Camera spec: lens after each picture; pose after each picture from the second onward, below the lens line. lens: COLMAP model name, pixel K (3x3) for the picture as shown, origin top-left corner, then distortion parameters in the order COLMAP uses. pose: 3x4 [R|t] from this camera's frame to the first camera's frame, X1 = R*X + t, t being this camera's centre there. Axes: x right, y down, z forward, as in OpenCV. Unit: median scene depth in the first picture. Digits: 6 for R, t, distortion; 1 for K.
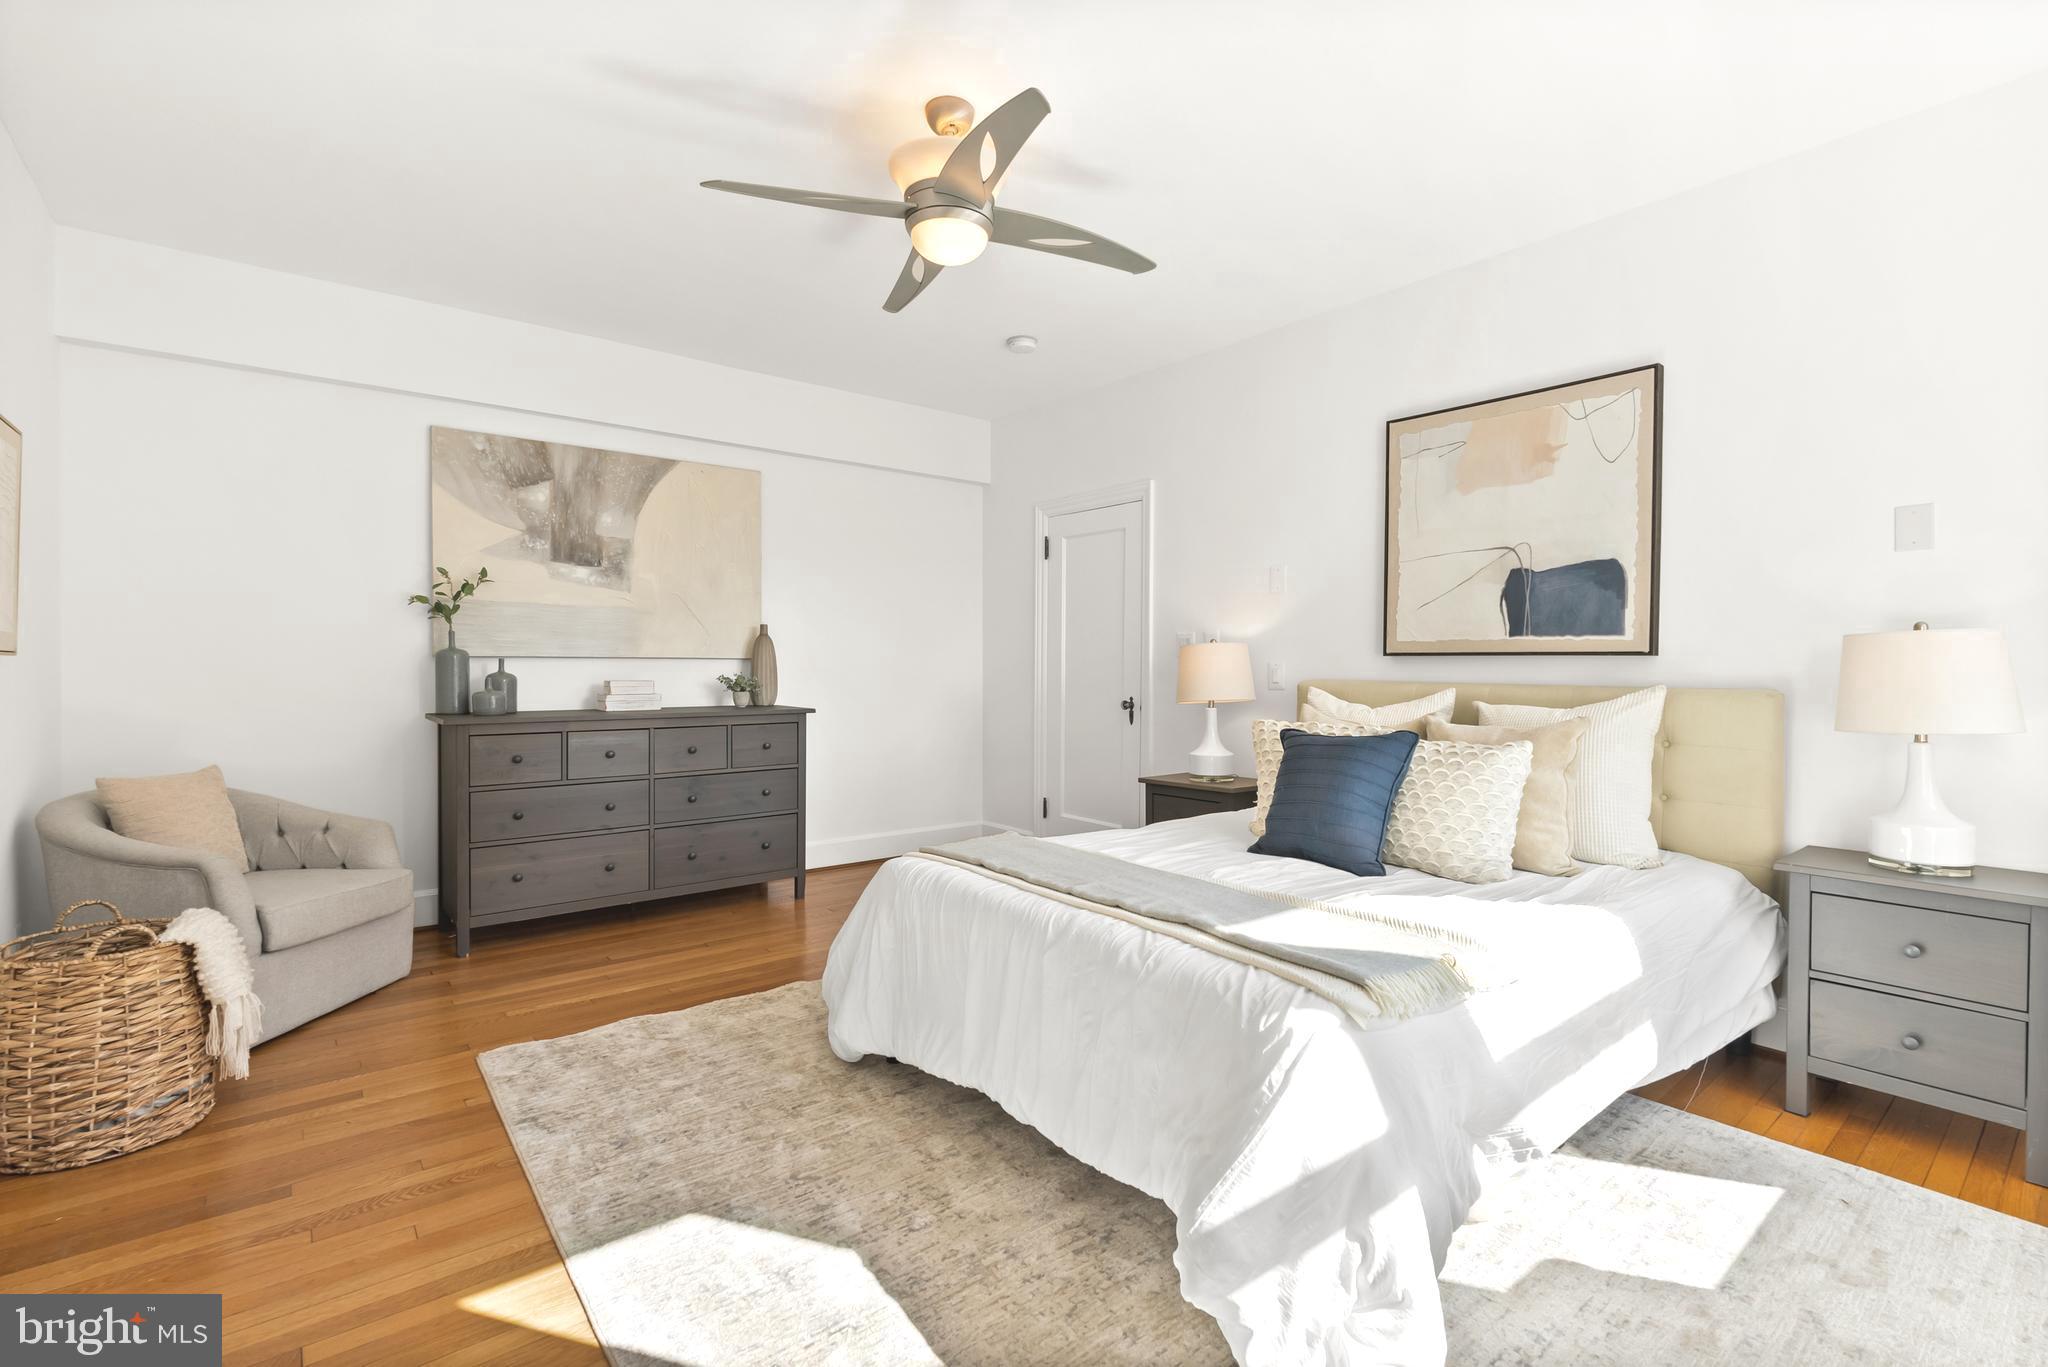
lens RADIAL K [[927.0, 0, 1027.8], [0, 927.0, 679.1], [0, 0, 1]] dist [-0.005757, 0.001760]
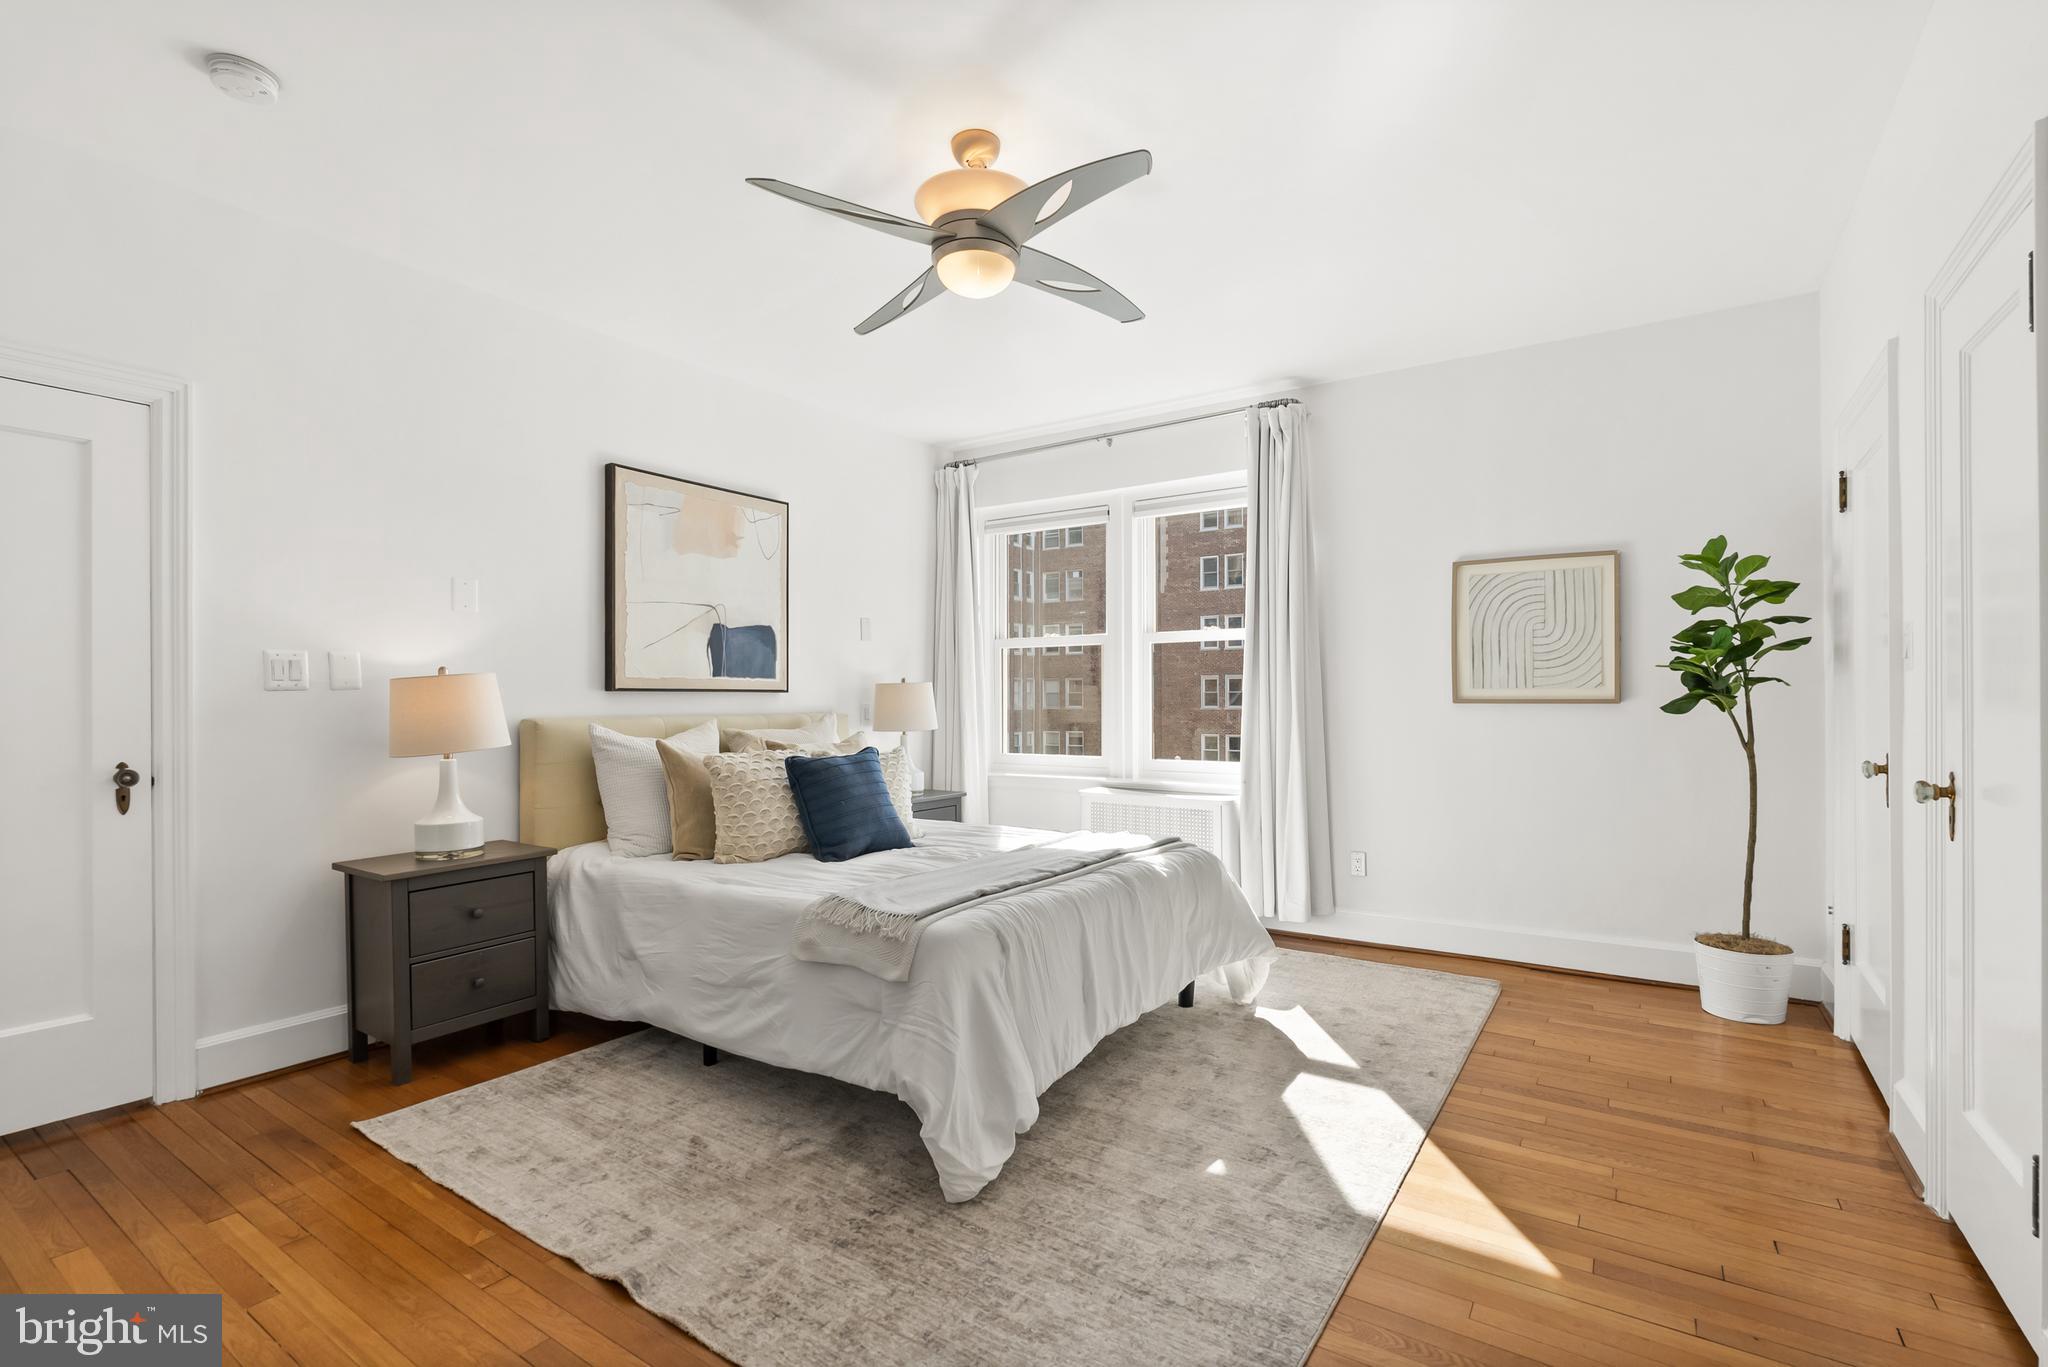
lens RADIAL K [[927.0, 0, 1039.0], [0, 927.0, 694.2], [0, 0, 1]] dist [-0.005757, 0.001760]
pose [[-0.295026, 0.000863, 0.955489, -0.838652], [0.015491, 0.999872, 0.003880, -0.021149], [-0.955364, 0.015946, -0.295002, 0.979246]]
